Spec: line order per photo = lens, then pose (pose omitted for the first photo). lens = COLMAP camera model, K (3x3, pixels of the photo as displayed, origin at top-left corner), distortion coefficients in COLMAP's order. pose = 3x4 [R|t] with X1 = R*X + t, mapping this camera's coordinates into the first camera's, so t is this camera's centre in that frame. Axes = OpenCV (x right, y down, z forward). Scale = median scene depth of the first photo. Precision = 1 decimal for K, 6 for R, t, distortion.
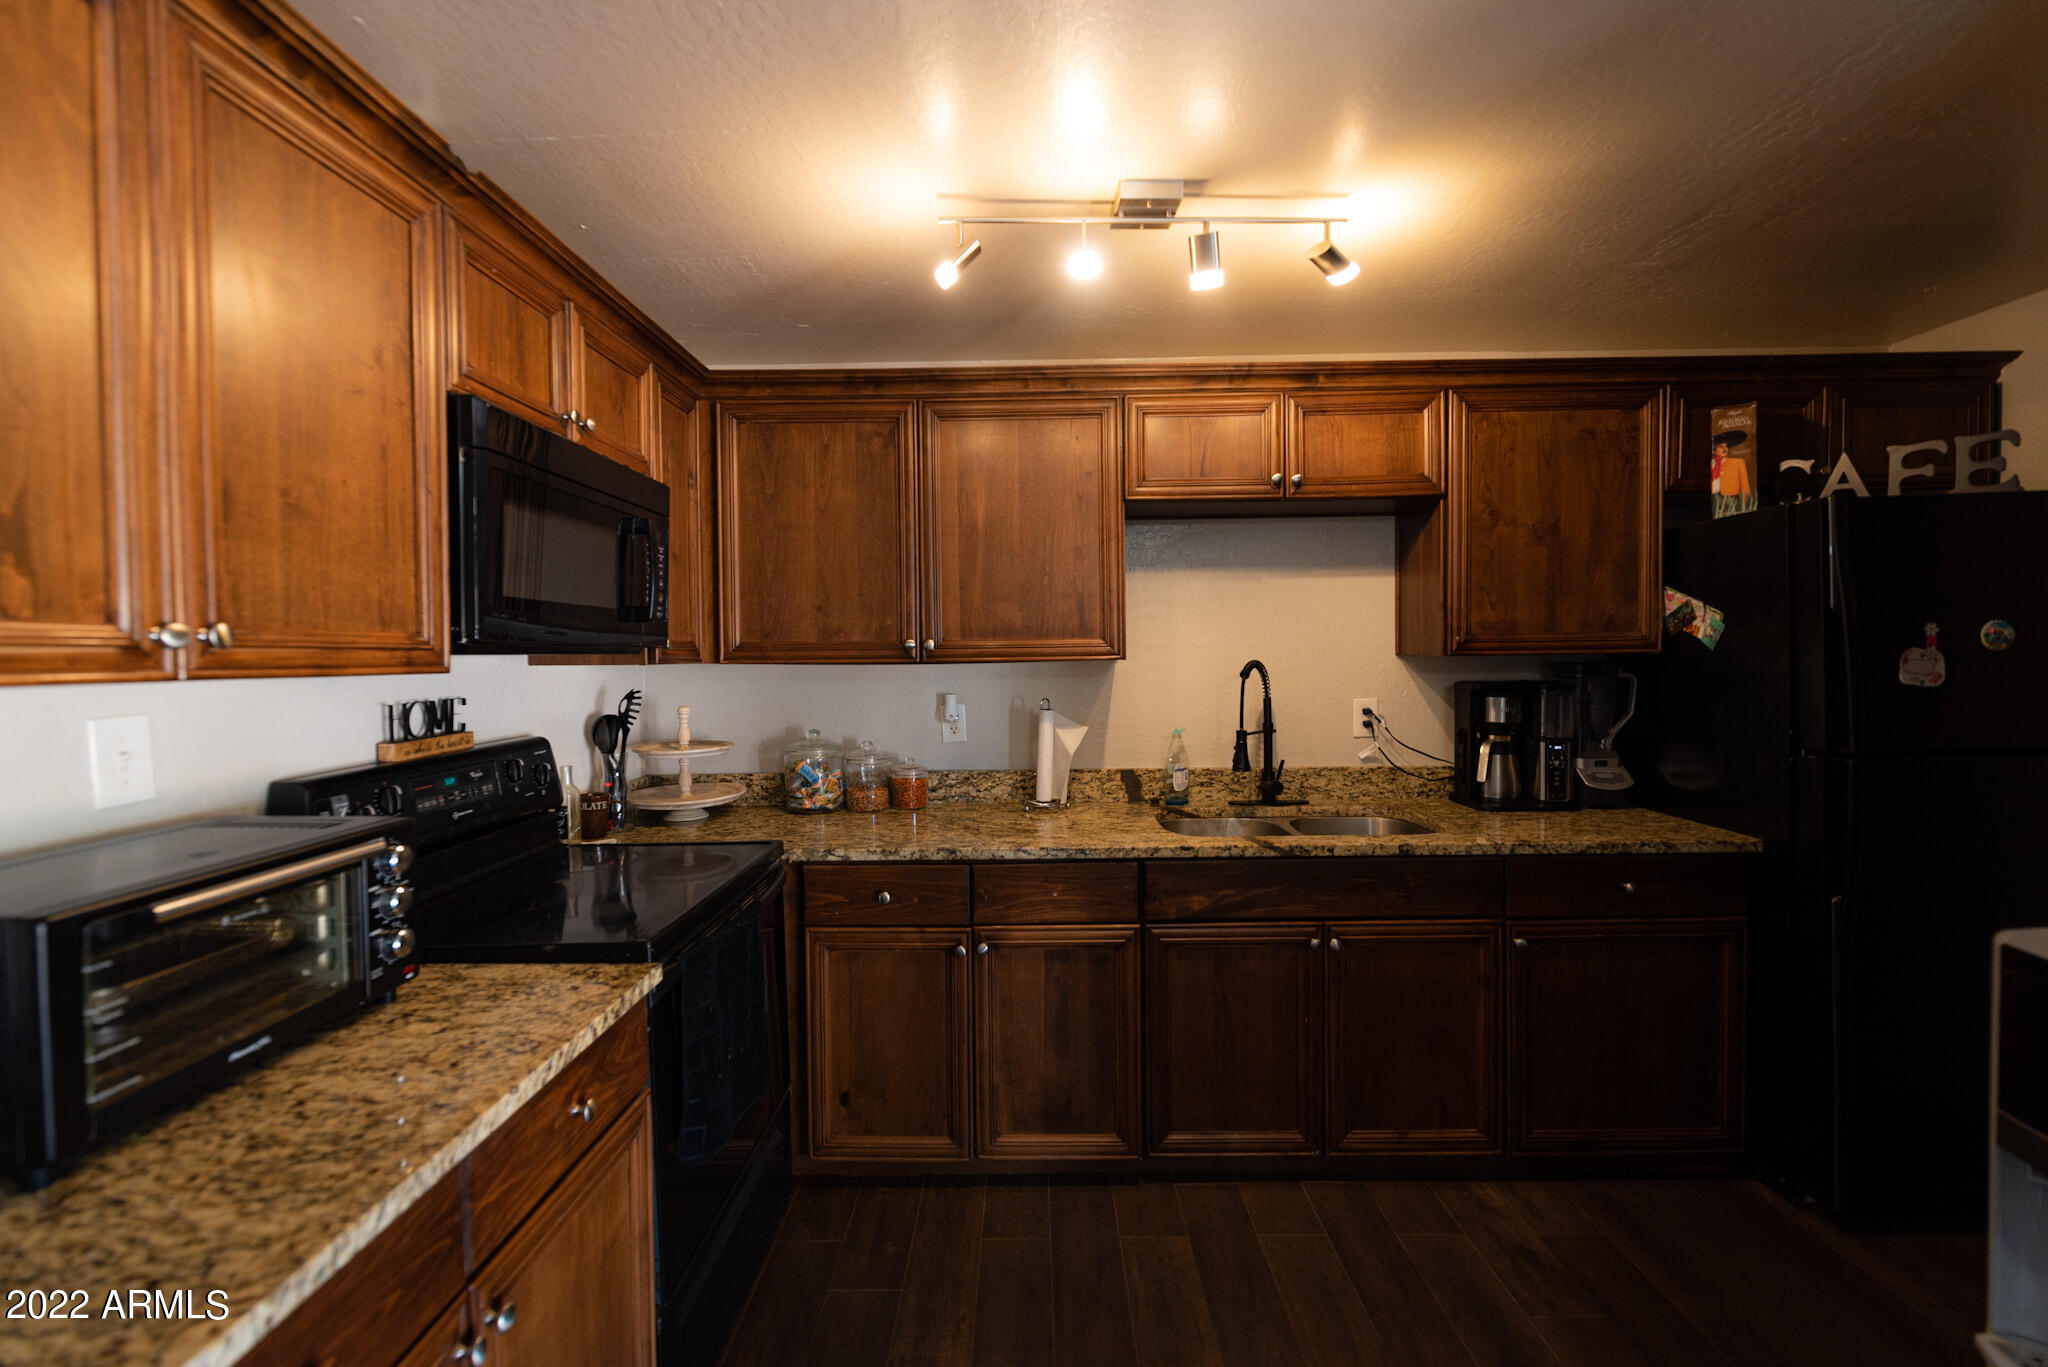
lens RADIAL K [[877.0, 0, 1019.5], [0, 877.0, 668.2], [0, 0, 1]] dist [0.001272, -0.000080]
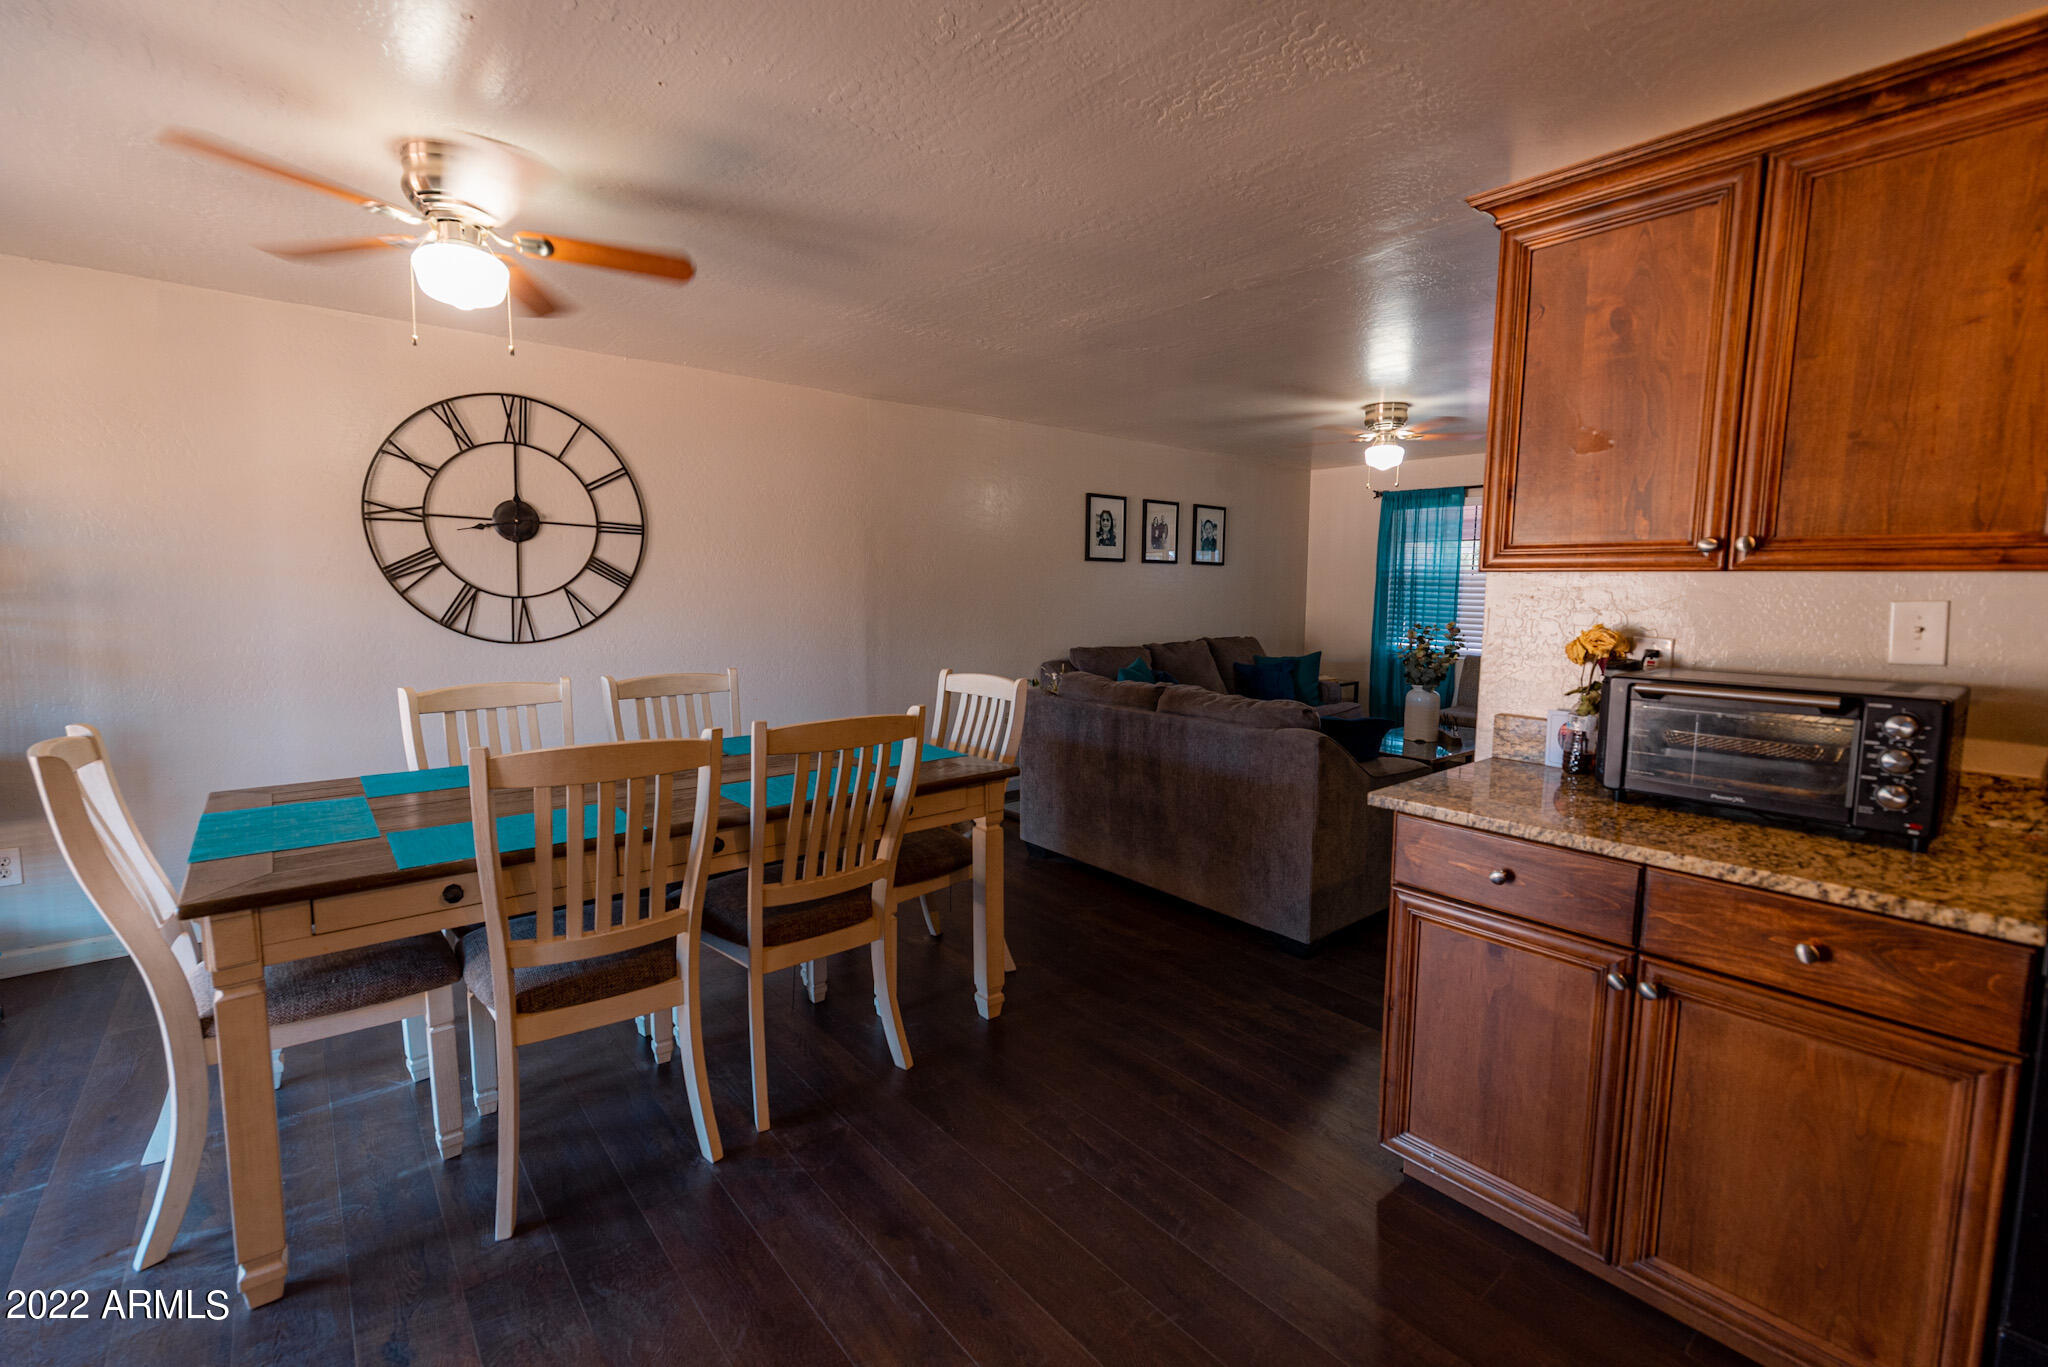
lens RADIAL K [[877.0, 0, 1020.7], [0, 877.0, 680.6], [0, 0, 1]] dist [0.001272, -0.000080]
pose [[-0.763453, 0.075941, -0.641383, 1.013559], [-0.013987, 0.990886, 0.133972, 0.012937], [0.645712, 0.111253, -0.755433, 1.181108]]
